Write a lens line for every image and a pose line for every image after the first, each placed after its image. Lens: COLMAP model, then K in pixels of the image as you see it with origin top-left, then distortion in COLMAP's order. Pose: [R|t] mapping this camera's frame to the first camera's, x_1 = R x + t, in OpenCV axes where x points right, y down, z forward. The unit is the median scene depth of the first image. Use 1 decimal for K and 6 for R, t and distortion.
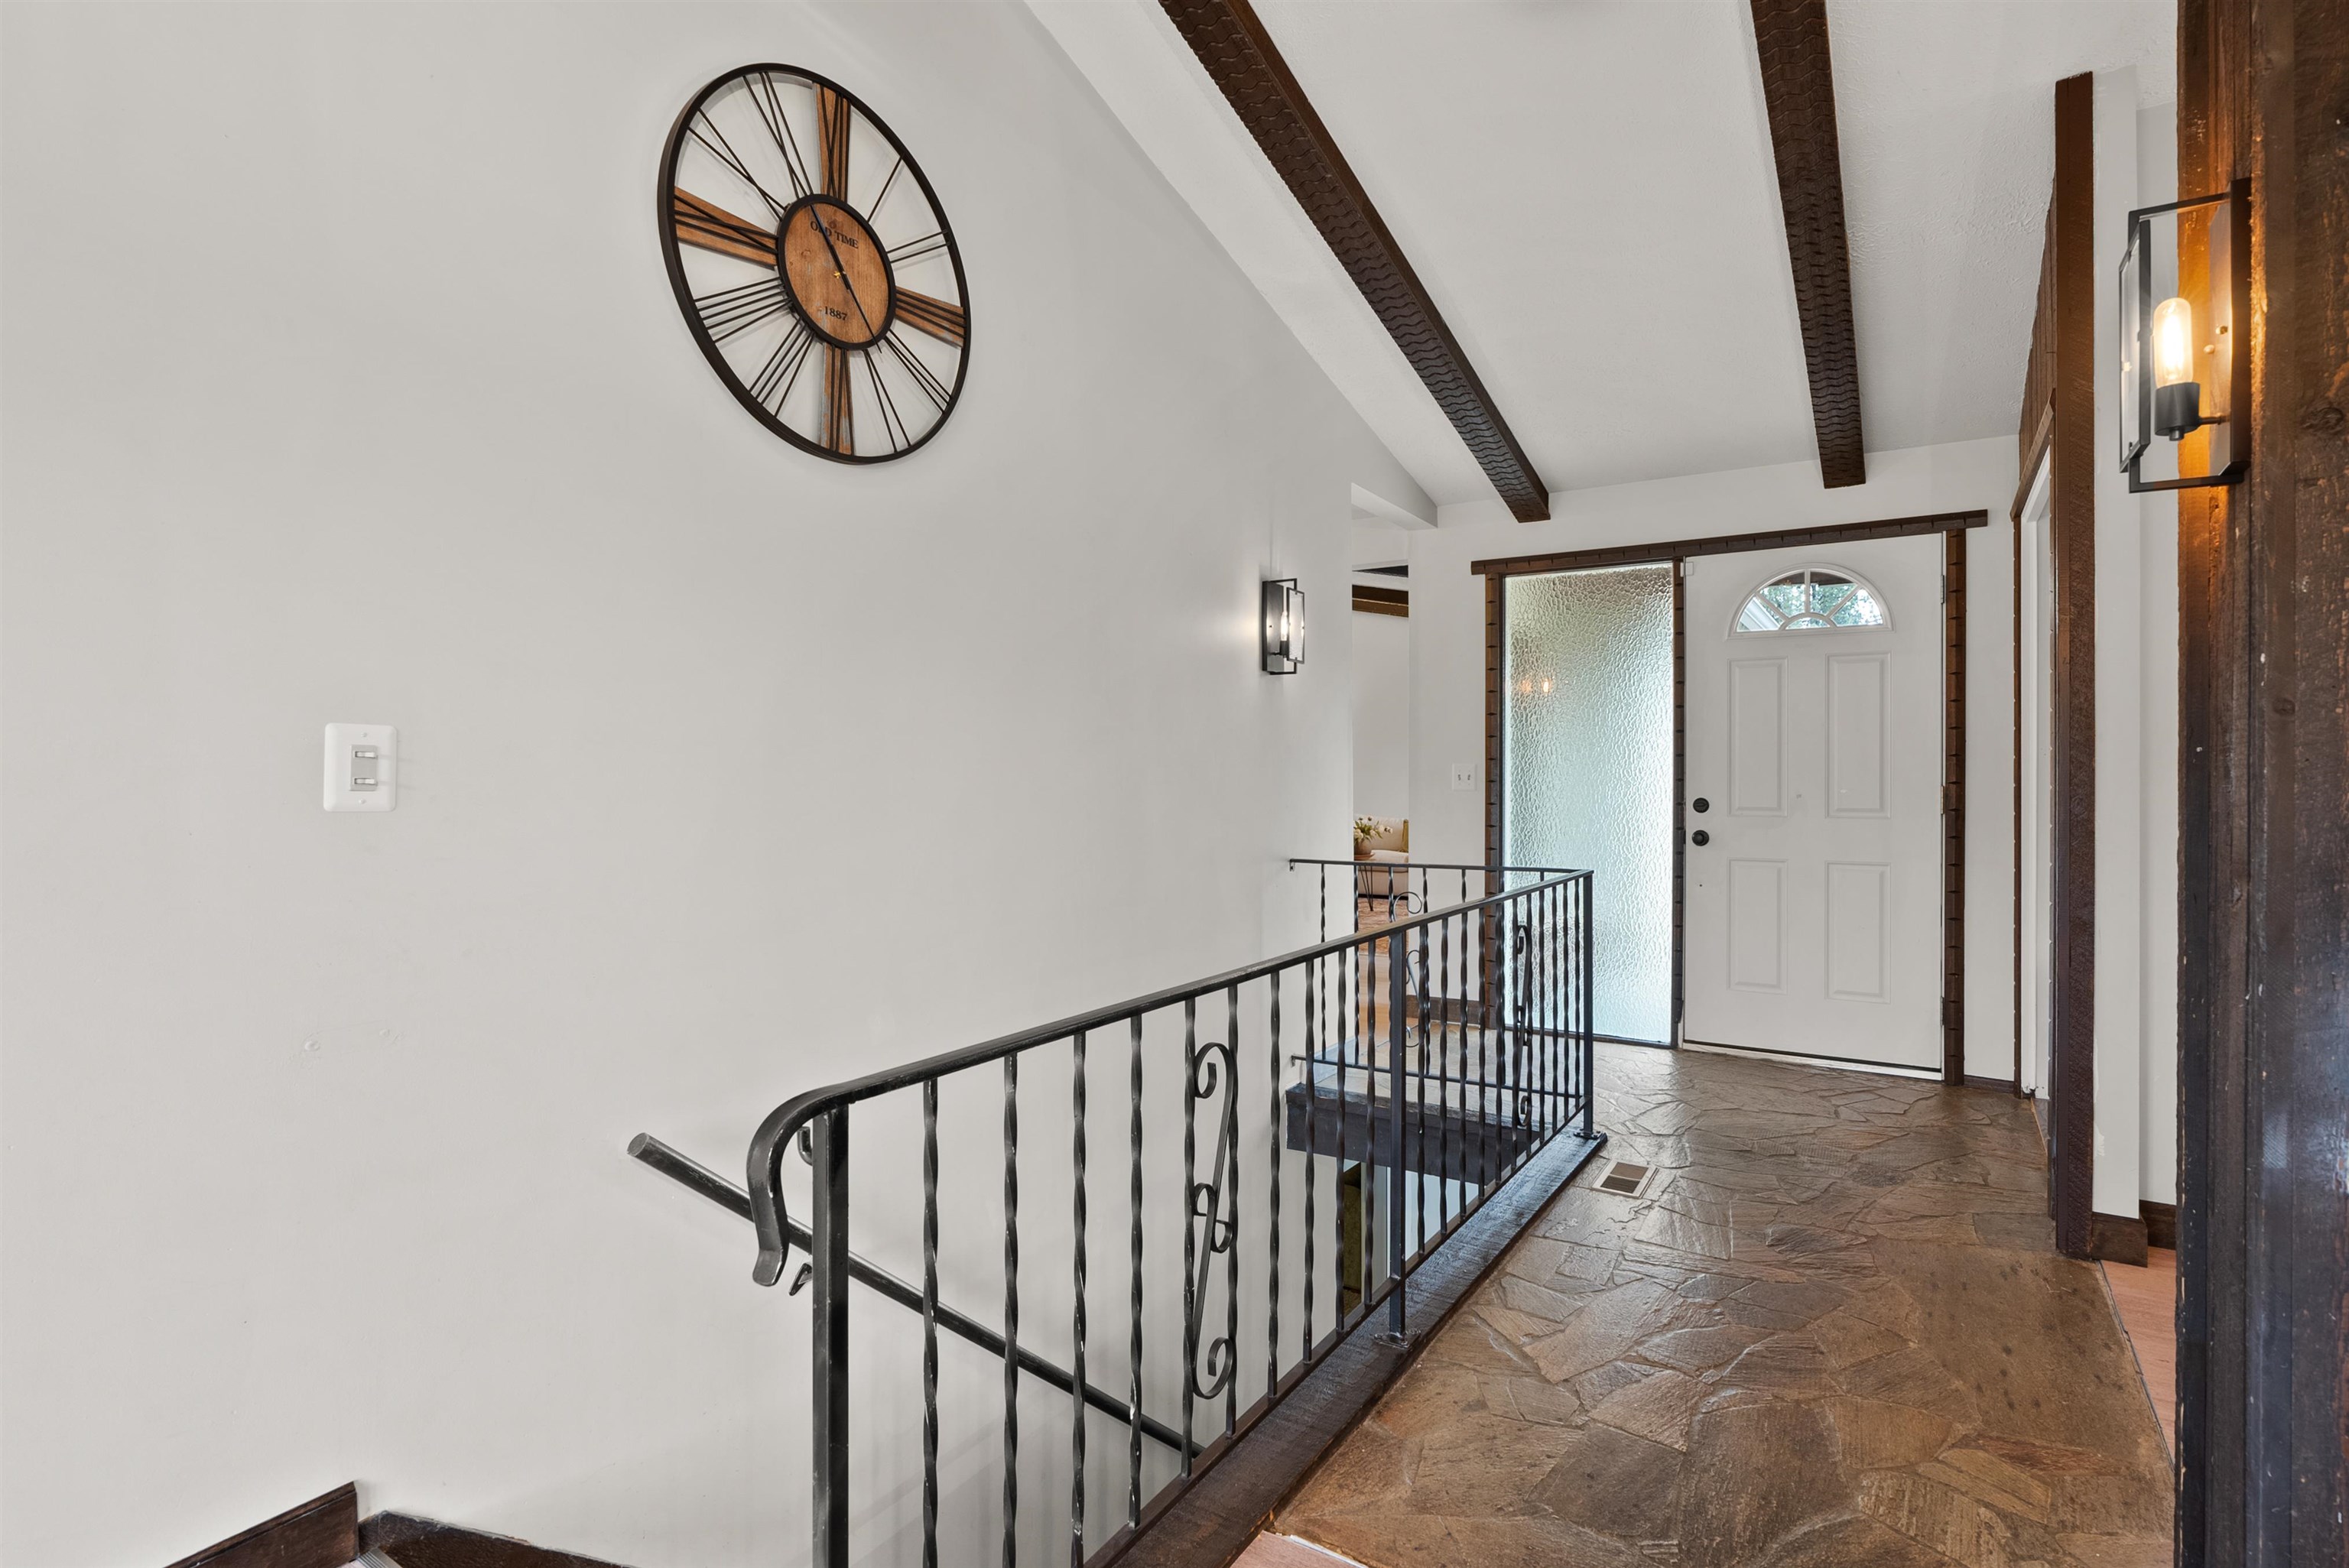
lens RADIAL K [[1139.9, 0, 1221.9], [0, 1139.9, 784.2], [0, 0, 1]] dist [-0.002829, -0.000447]
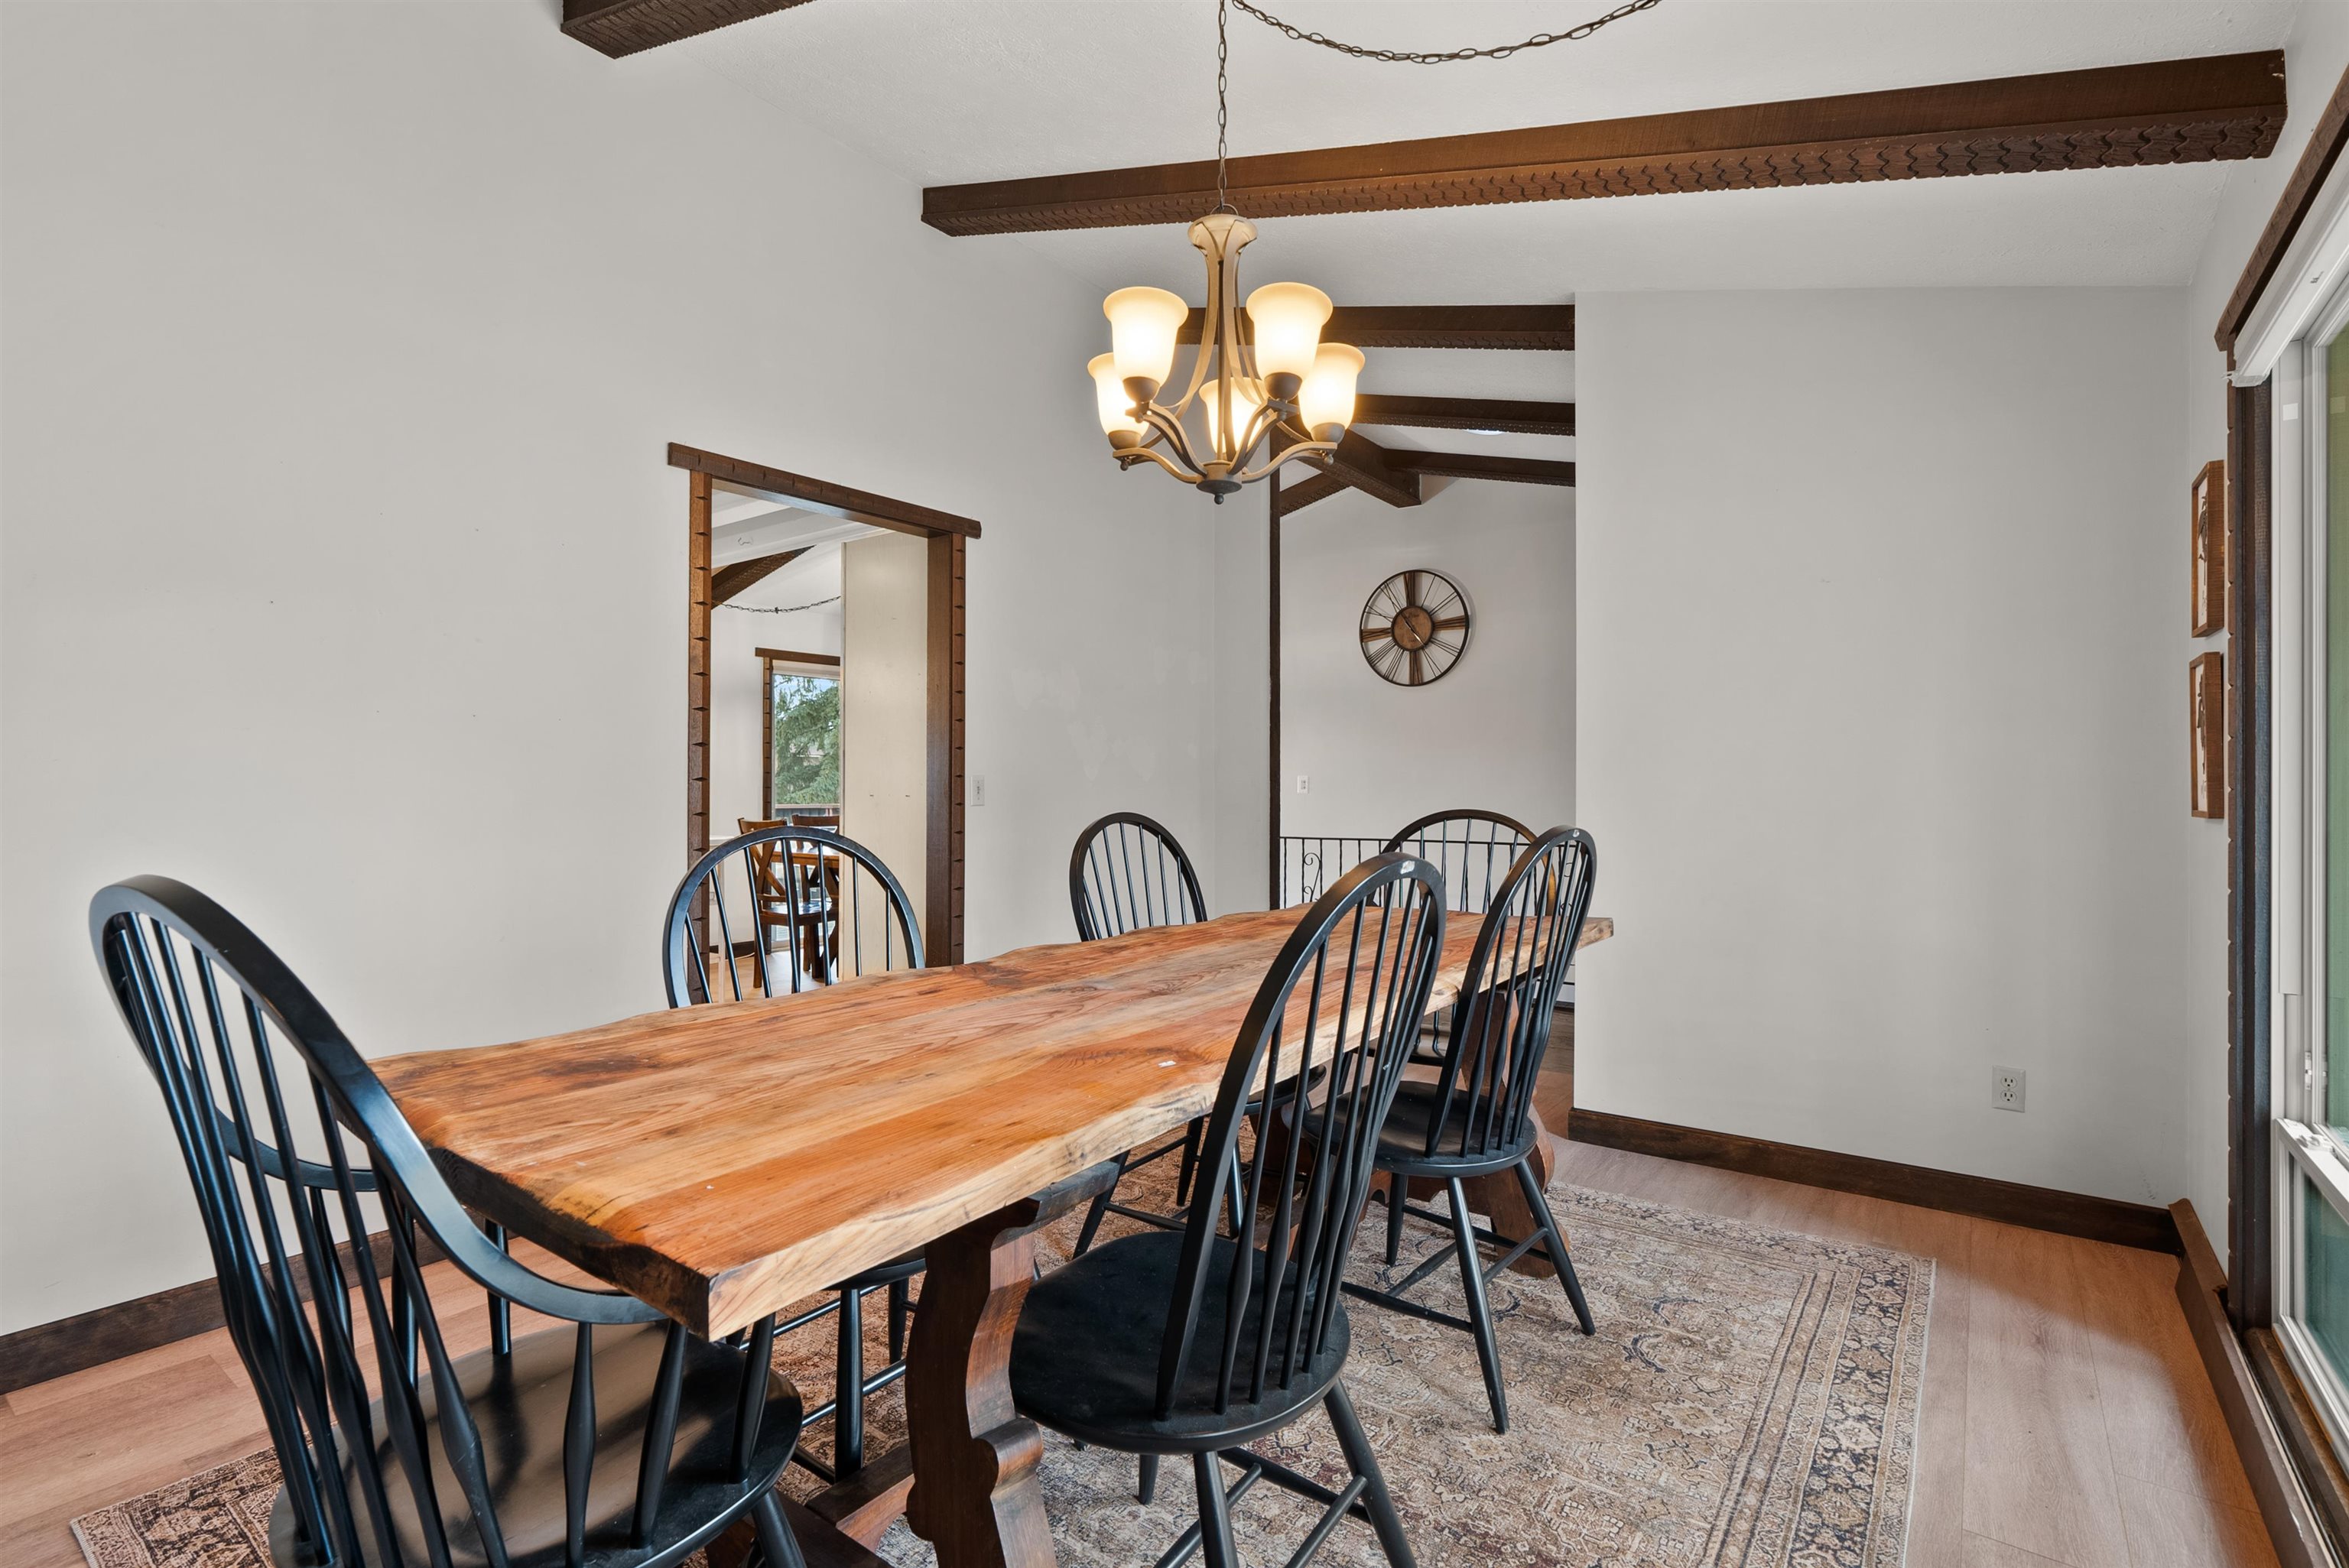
lens RADIAL K [[1088.4, 0, 1188.5], [0, 1088.4, 779.4], [0, 0, 1]] dist [-0.004275, -0.000127]
pose [[-0.062142, -0.005942, -0.998050, 2.653542], [-0.008558, 0.999949, -0.005421, -0.003889], [0.998031, 0.008204, -0.062190, 0.549528]]
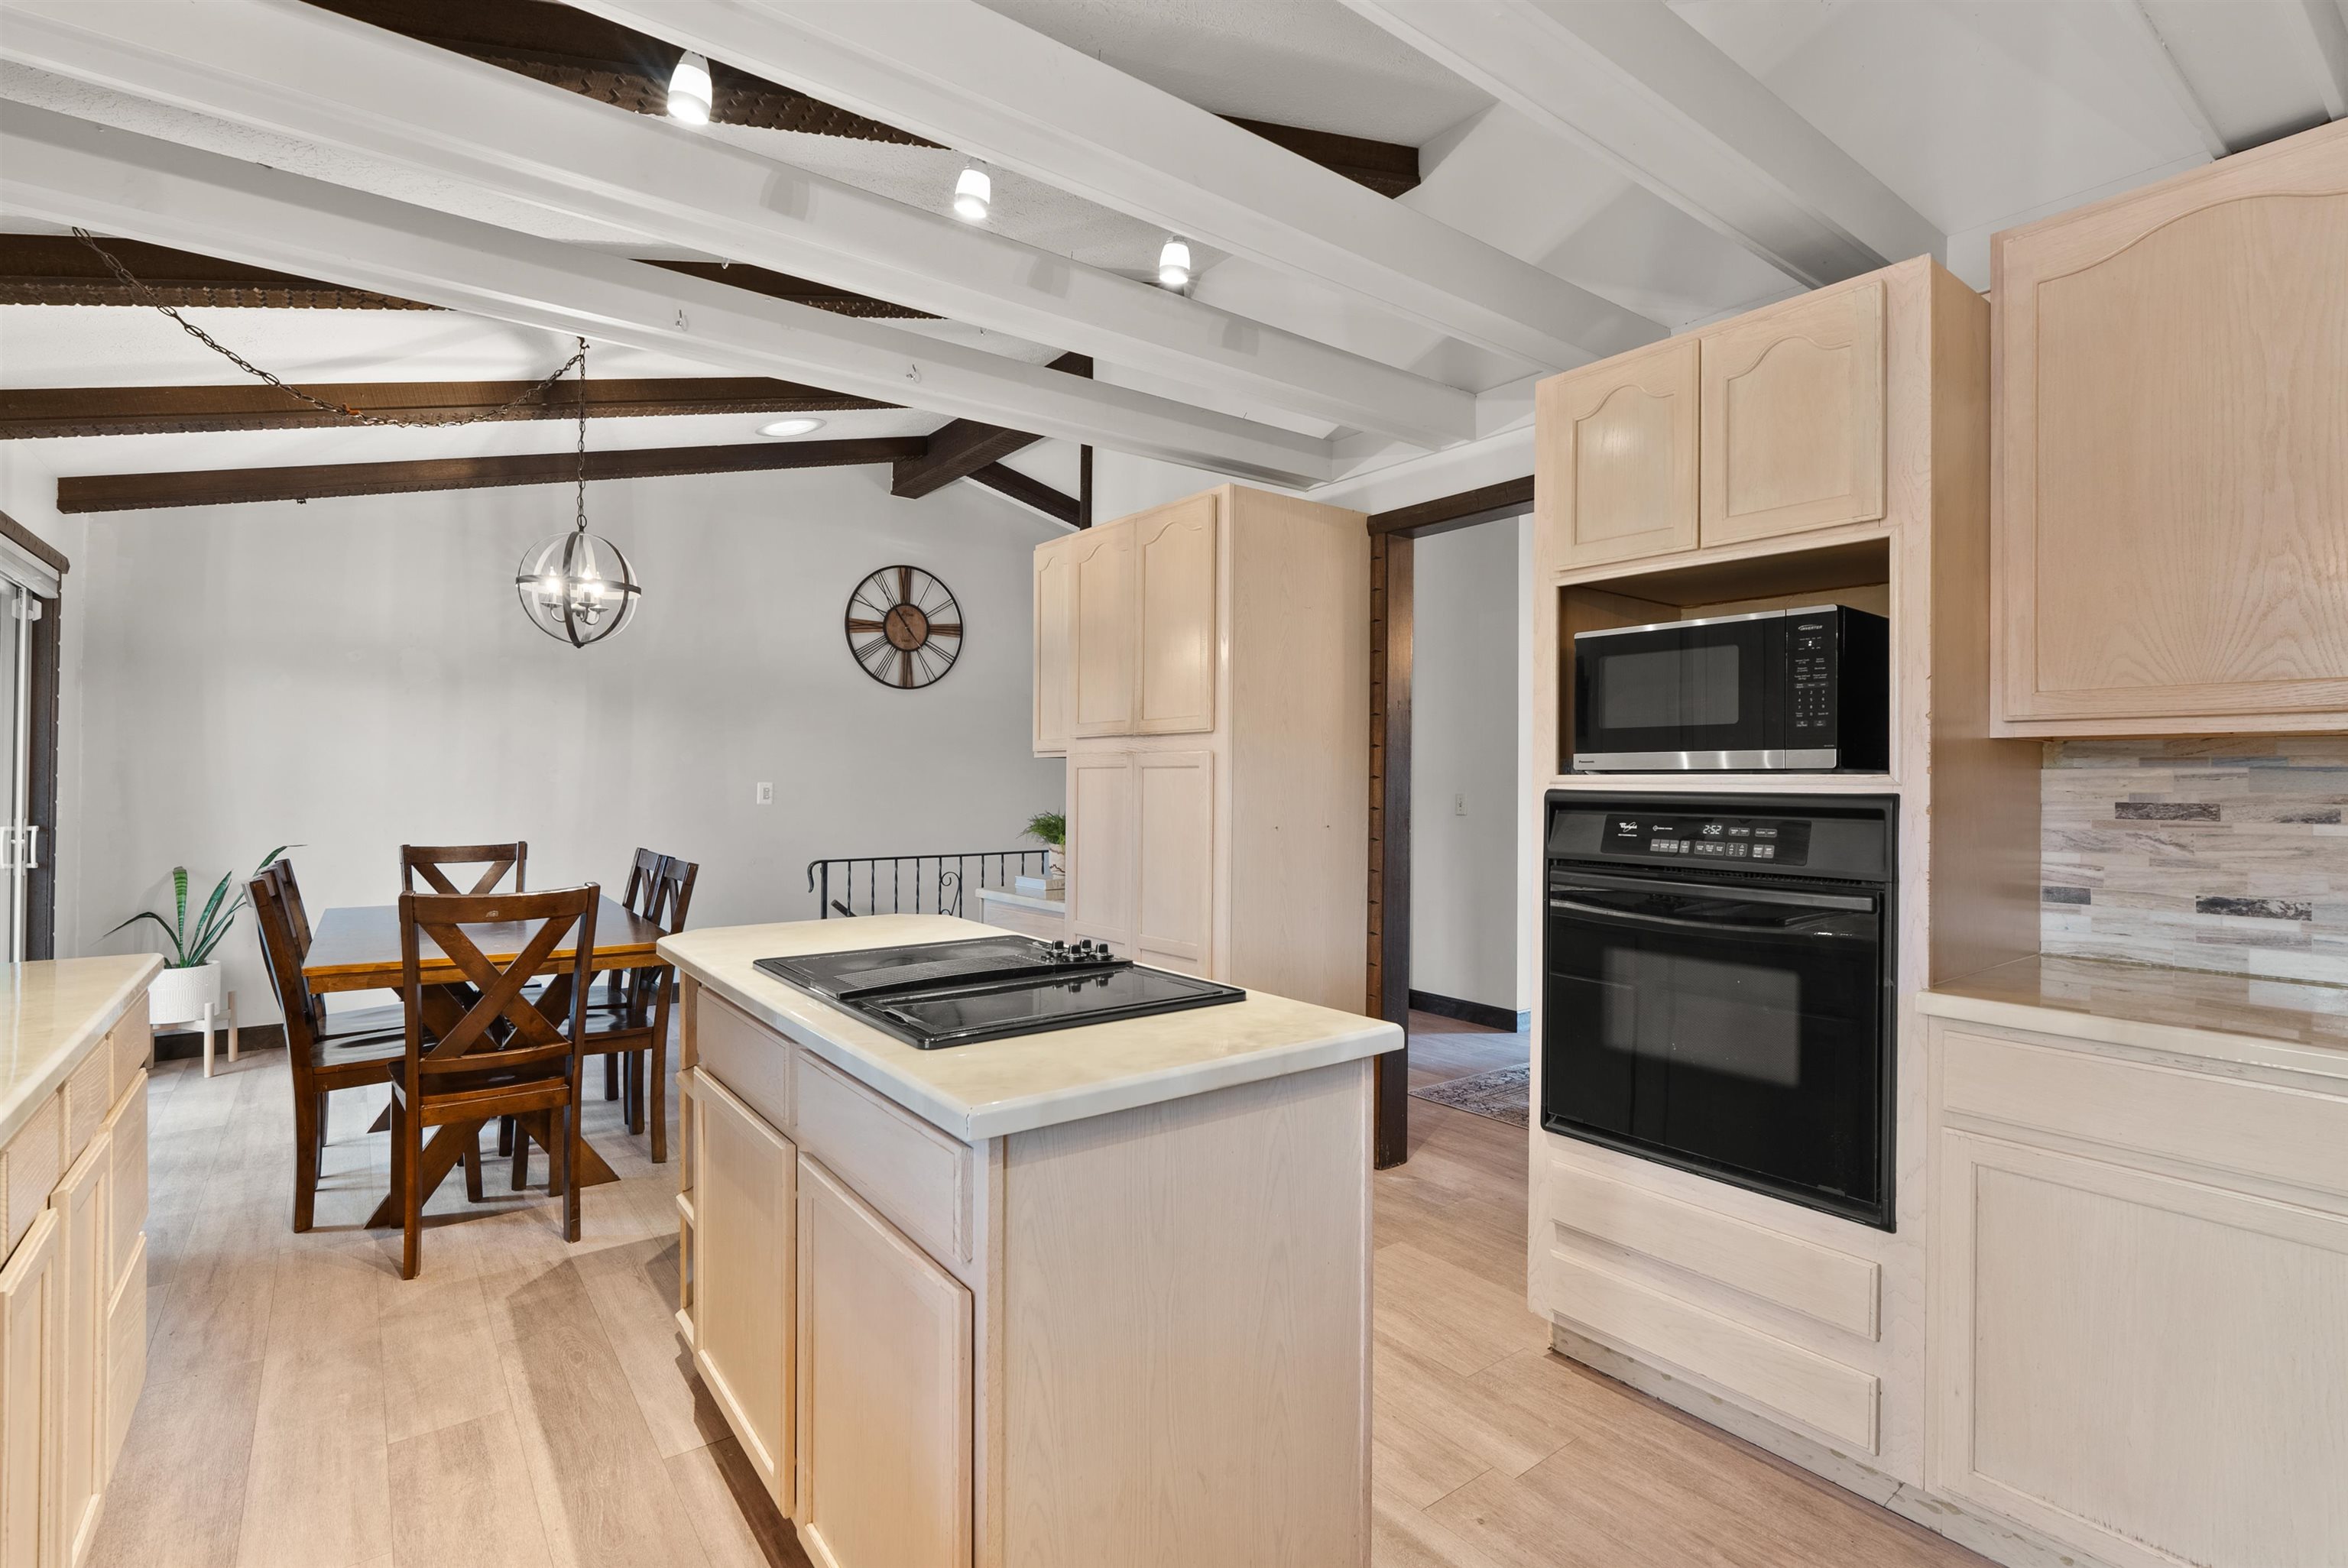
lens RADIAL K [[1087.9, 0, 1177.3], [0, 1087.9, 779.4], [0, 0, 1]] dist [-0.004275, -0.000127]
pose [[0.933781, 0.006276, -0.357790, 1.312699], [-0.009403, 0.999931, -0.007002, -0.034257], [0.357721, 0.009903, 0.933776, -1.369880]]
